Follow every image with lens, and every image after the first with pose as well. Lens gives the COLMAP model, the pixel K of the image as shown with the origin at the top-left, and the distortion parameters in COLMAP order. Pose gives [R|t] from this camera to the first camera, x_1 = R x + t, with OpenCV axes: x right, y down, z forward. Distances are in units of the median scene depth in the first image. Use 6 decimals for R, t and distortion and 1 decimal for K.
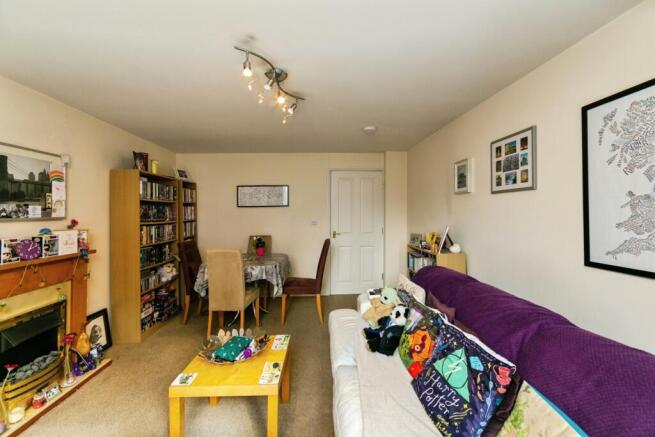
lens RADIAL K [[266.3, 0, 329.9], [0, 266.3, 196.0], [0, 0, 1]] dist [0.000438, 0.000197]
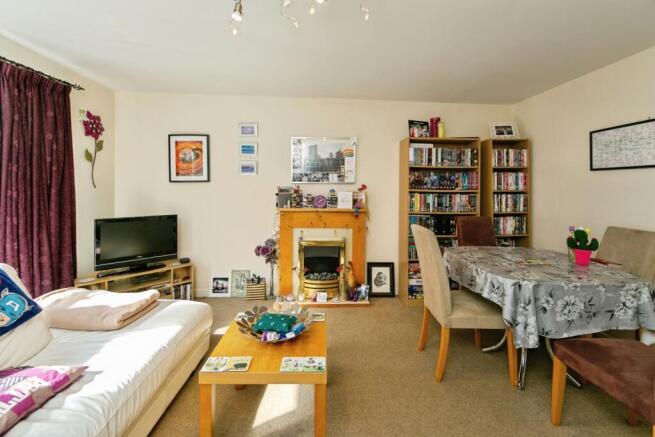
lens RADIAL K [[274.2, 0, 327.2], [0, 274.2, 180.4], [0, 0, 1]] dist [-0.000613, -0.000052]
pose [[-0.011910, -0.010276, -0.999876, 0.321579], [0.049069, 0.998736, -0.010849, 0.060673], [0.998724, -0.049192, -0.011391, 0.686707]]
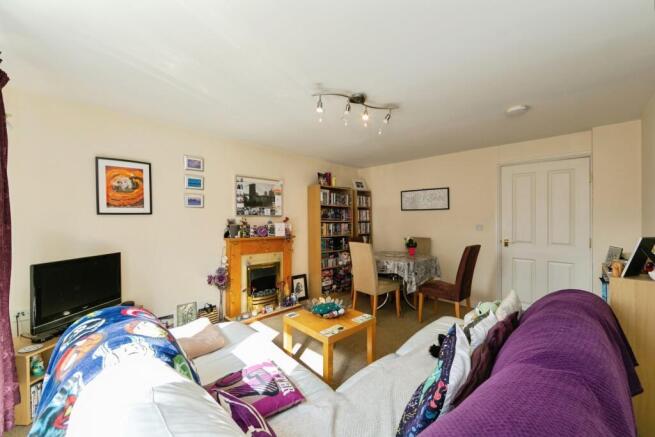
lens RADIAL K [[261.5, 0, 327.1], [0, 261.5, 202.1], [0, 0, 1]] dist [0.000118, 0.000002]
pose [[0.666568, -0.032552, -0.744733, 0.381182], [0.030038, 0.999408, -0.016799, 0.022964], [0.744839, -0.011173, 0.667151, 0.060355]]
